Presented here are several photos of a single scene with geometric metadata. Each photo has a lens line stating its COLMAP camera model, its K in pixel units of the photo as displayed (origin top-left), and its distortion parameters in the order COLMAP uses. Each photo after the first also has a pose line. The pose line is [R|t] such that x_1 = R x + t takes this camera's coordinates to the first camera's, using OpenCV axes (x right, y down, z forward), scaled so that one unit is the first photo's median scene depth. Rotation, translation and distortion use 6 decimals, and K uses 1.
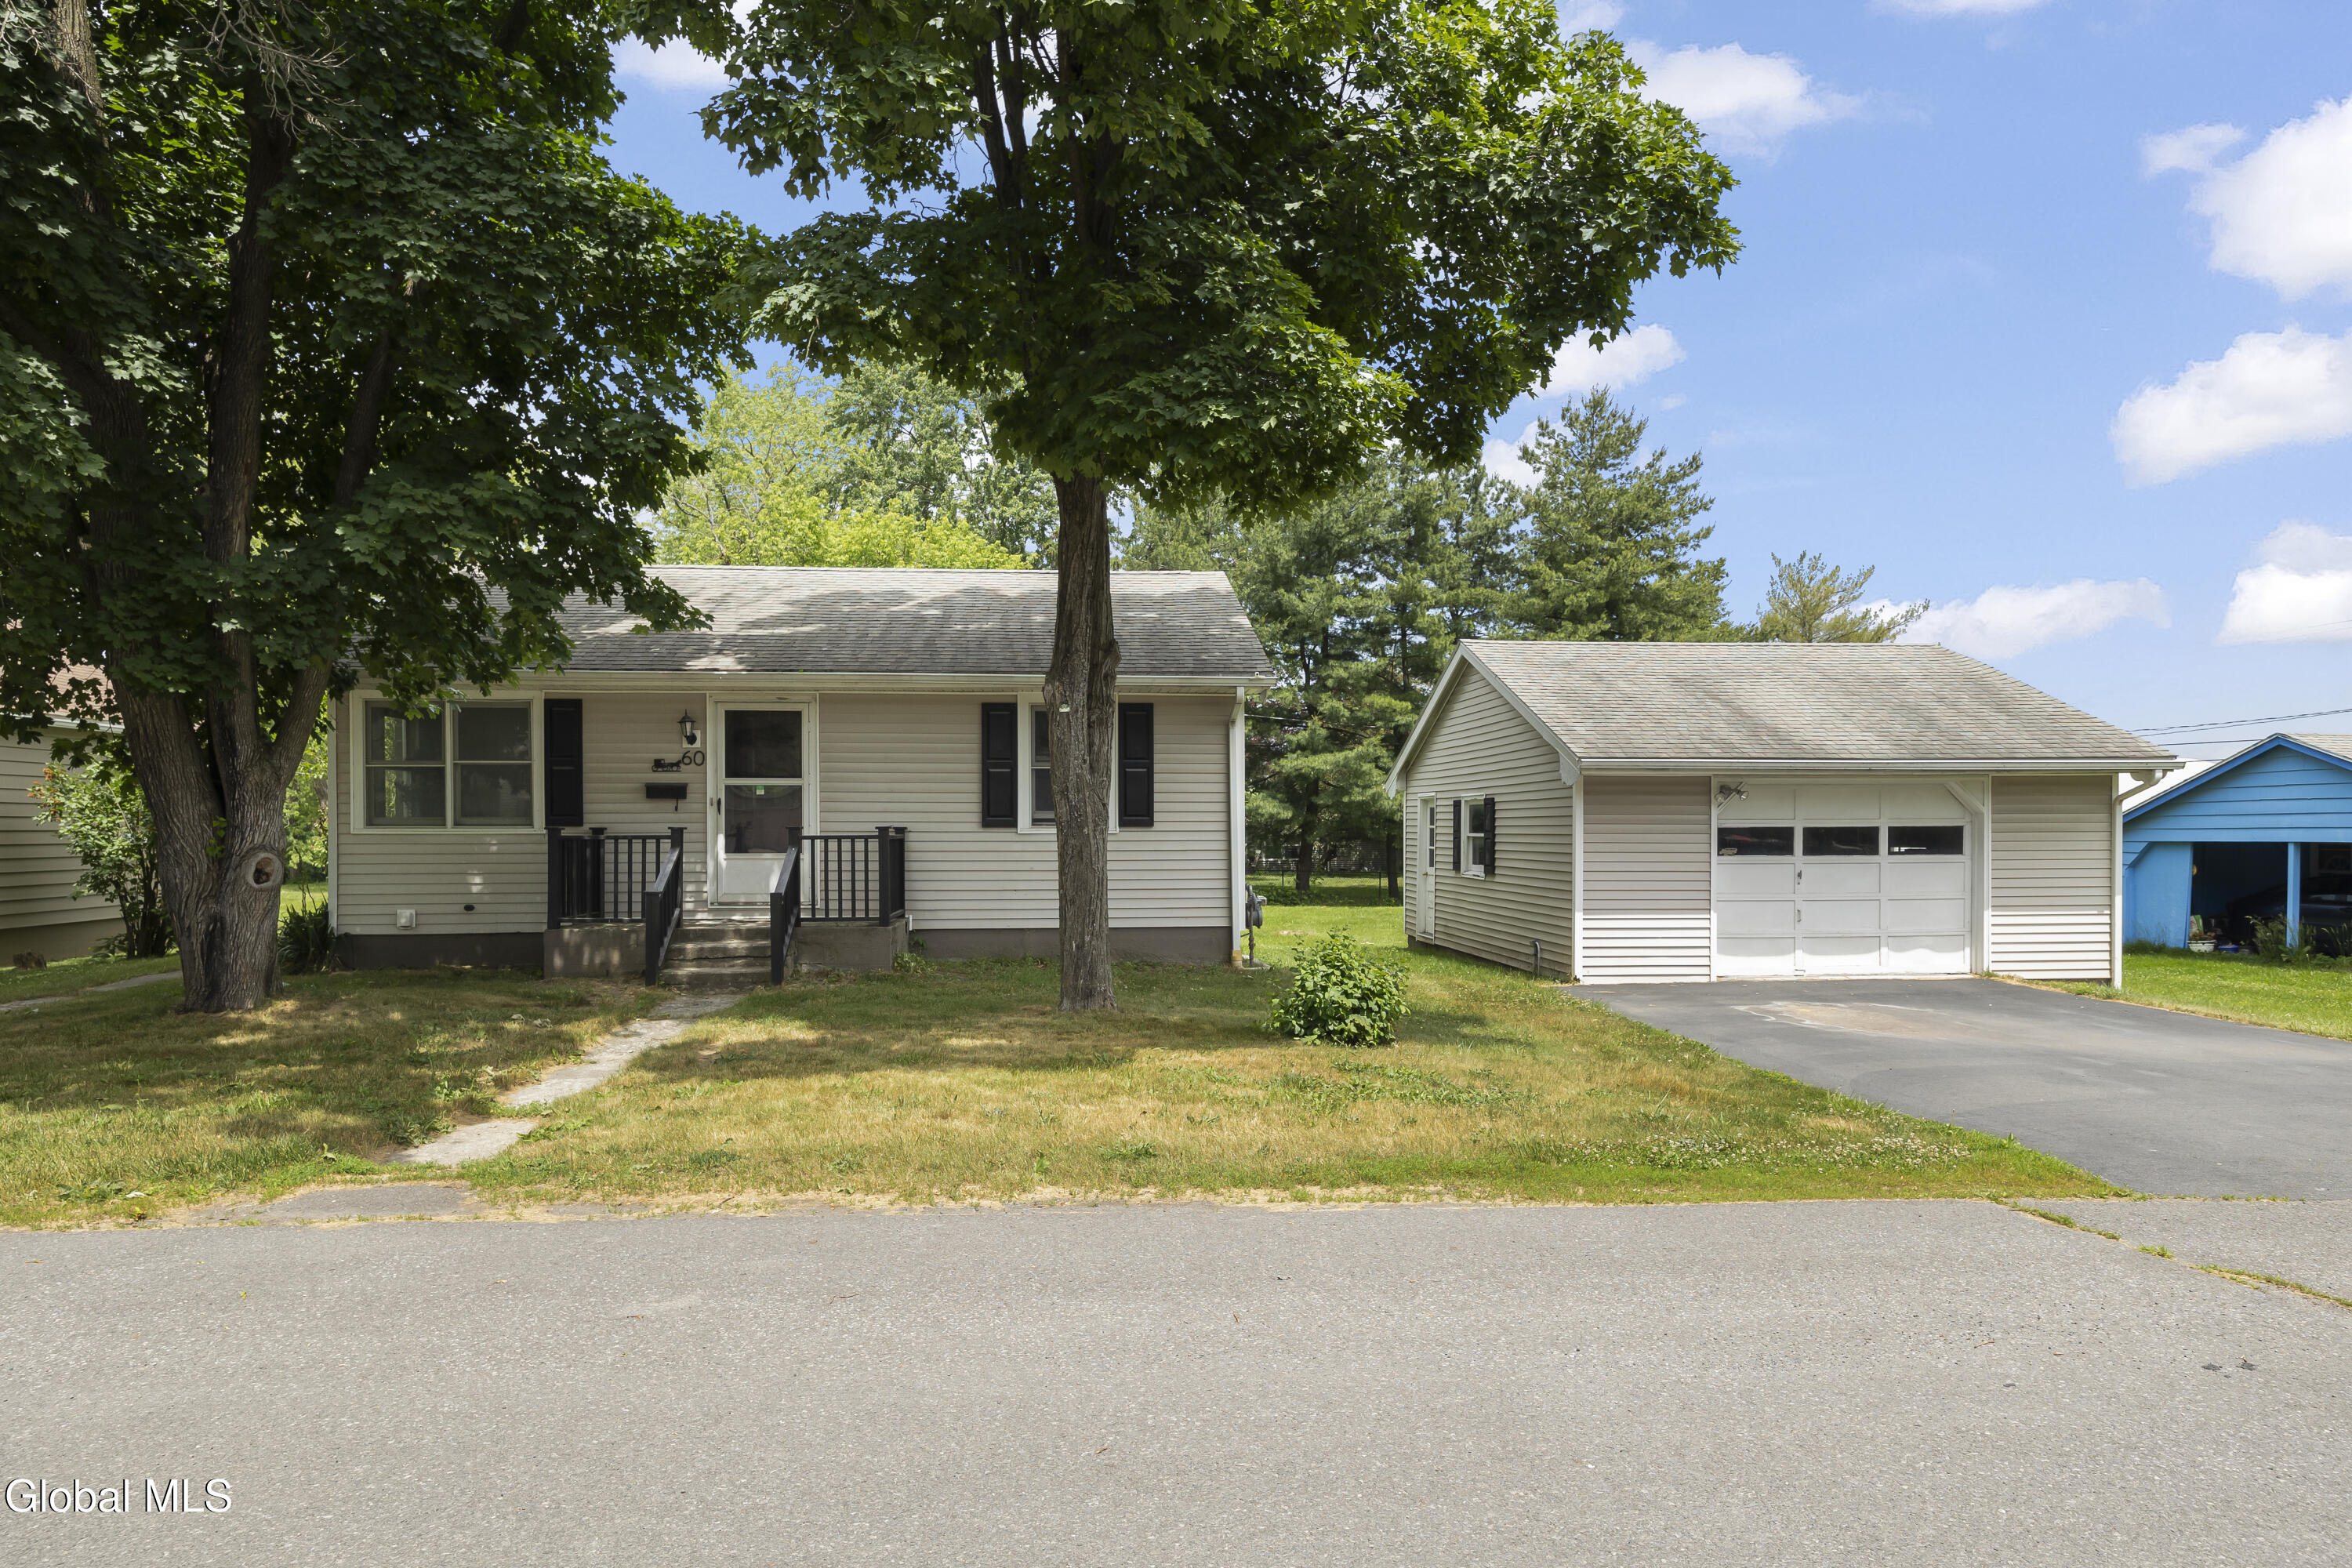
lens RADIAL K [[1376.3, 0, 1173.7], [0, 1376.3, 841.8], [0, 0, 1]] dist [0.001046, 0.000256]
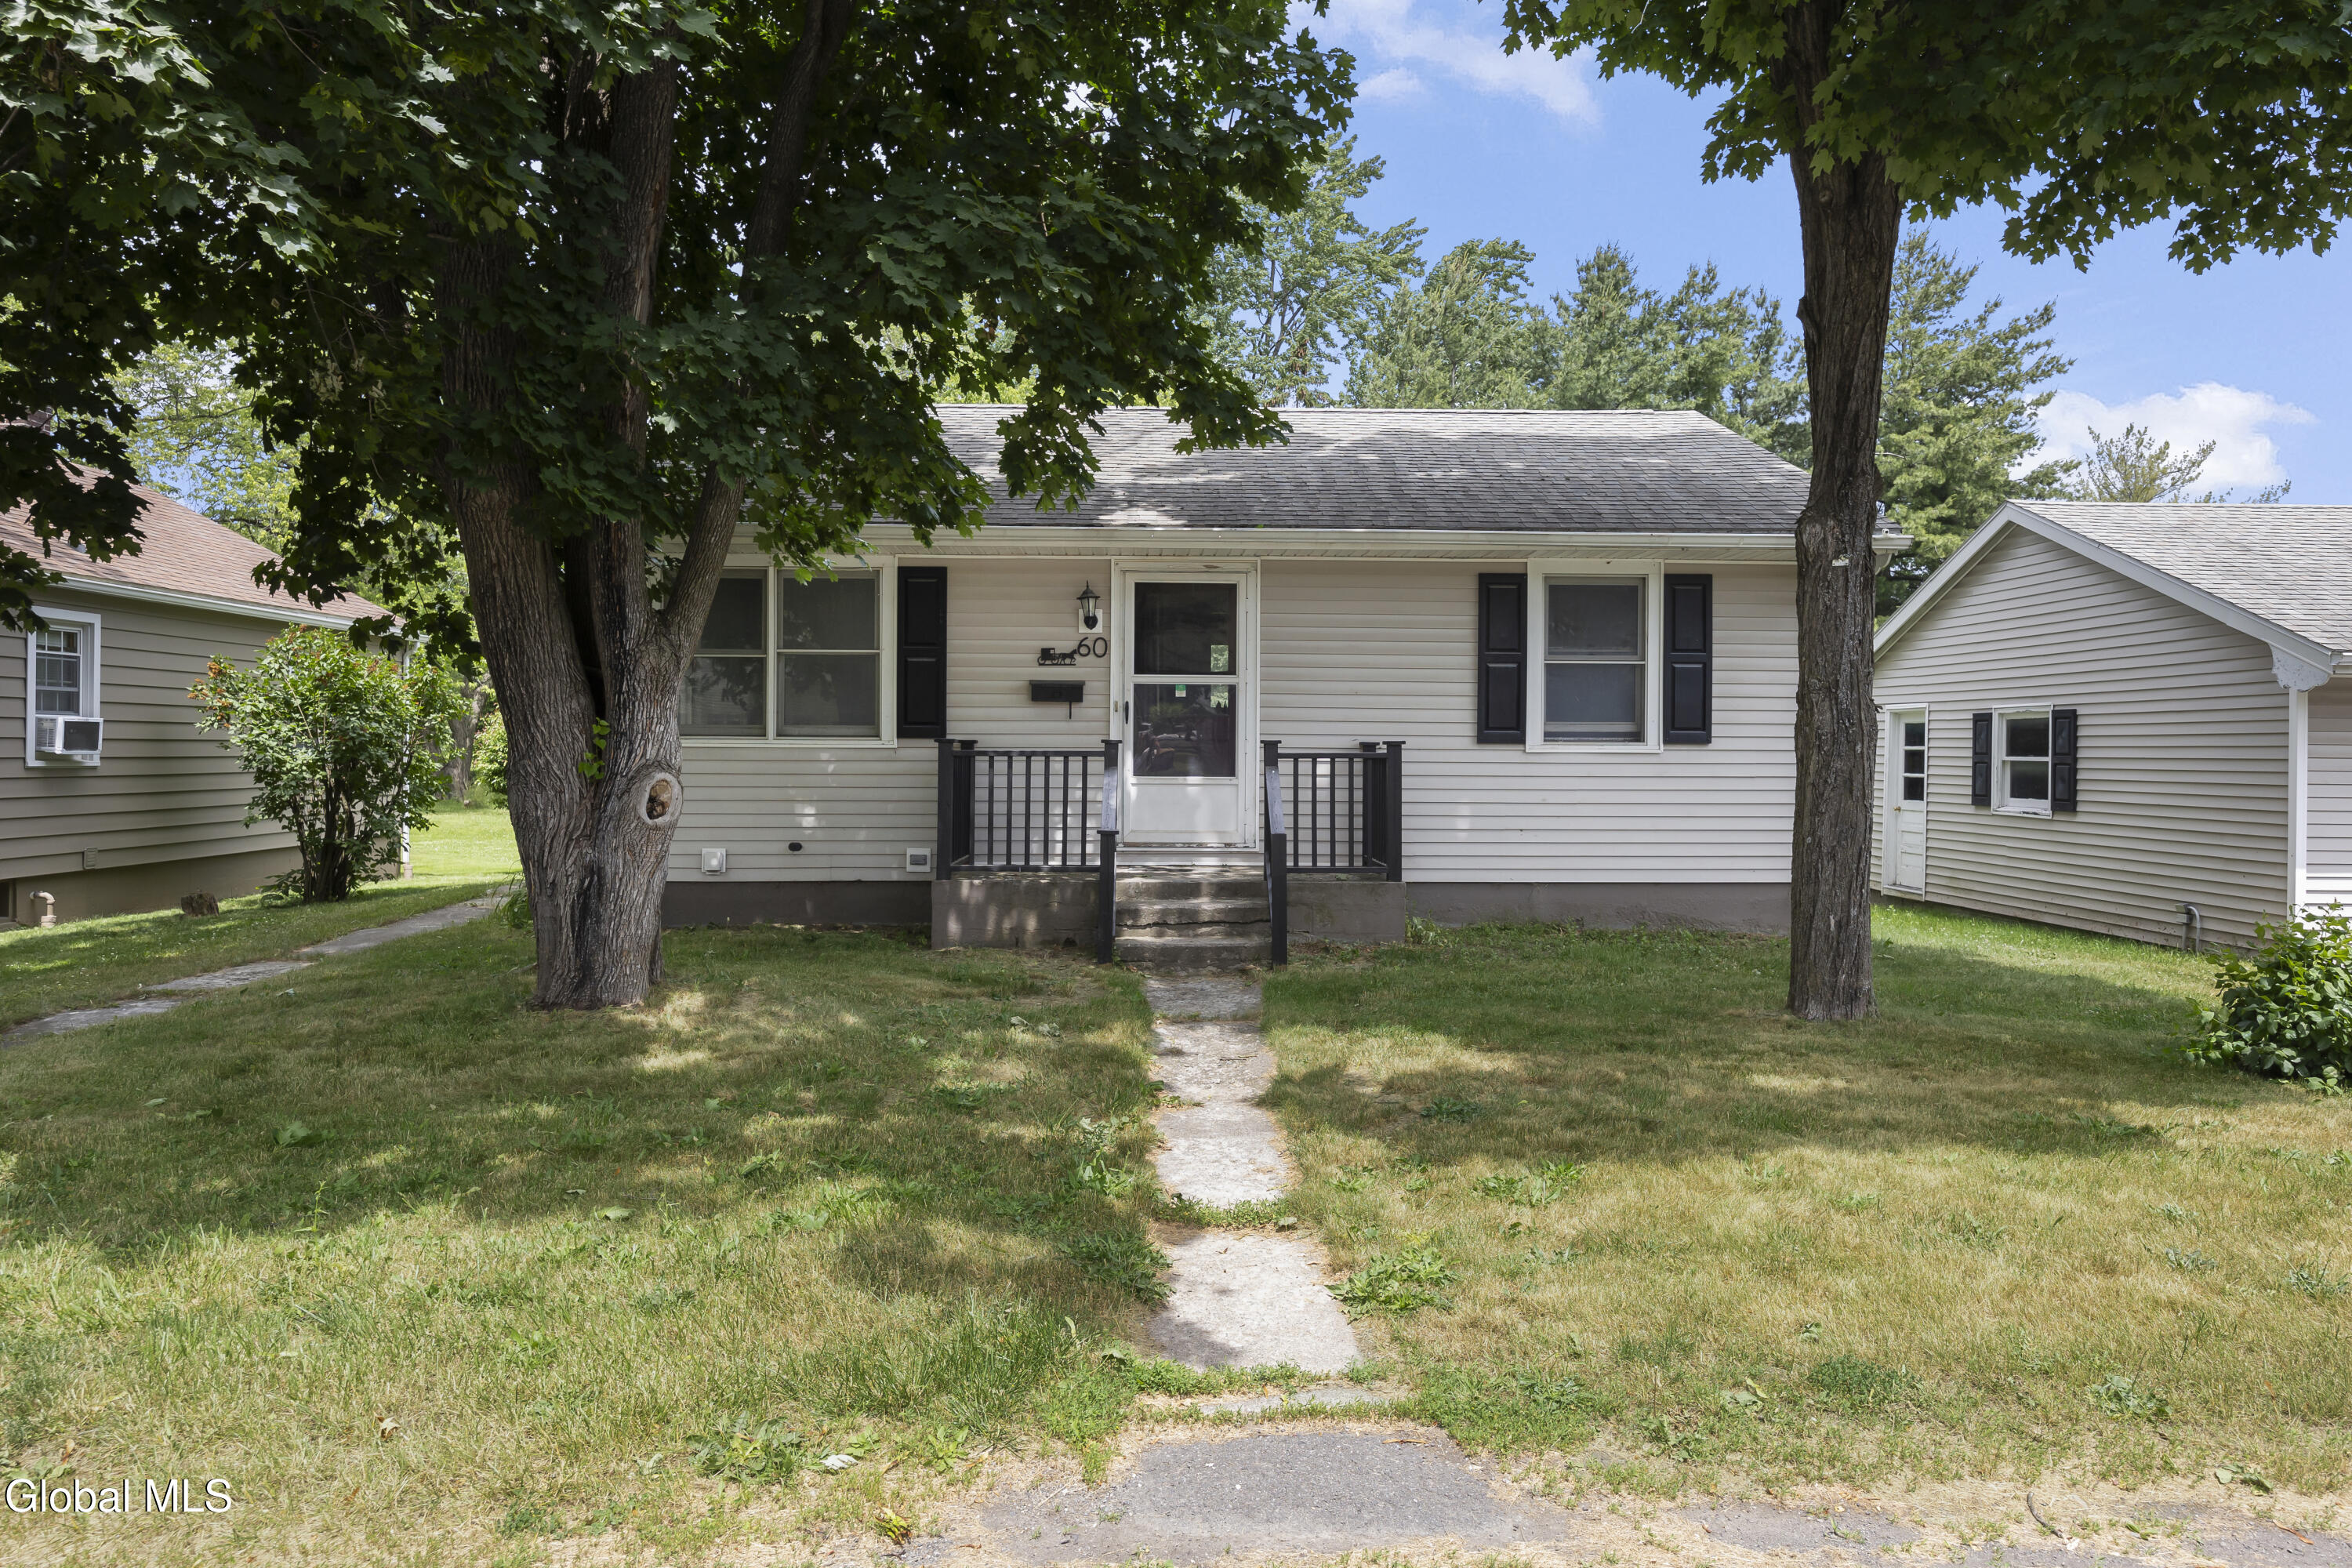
lens RADIAL K [[1494.6, 0, 1176.4], [0, 1494.6, 756.5], [0, 0, 1]] dist [-0.002415, 0.000554]
pose [[0.998612, 0.007284, -0.052167, -0.262954], [-0.007511, 0.999963, -0.004159, 0.000926], [0.052134, 0.004545, 0.998630, 0.201429]]
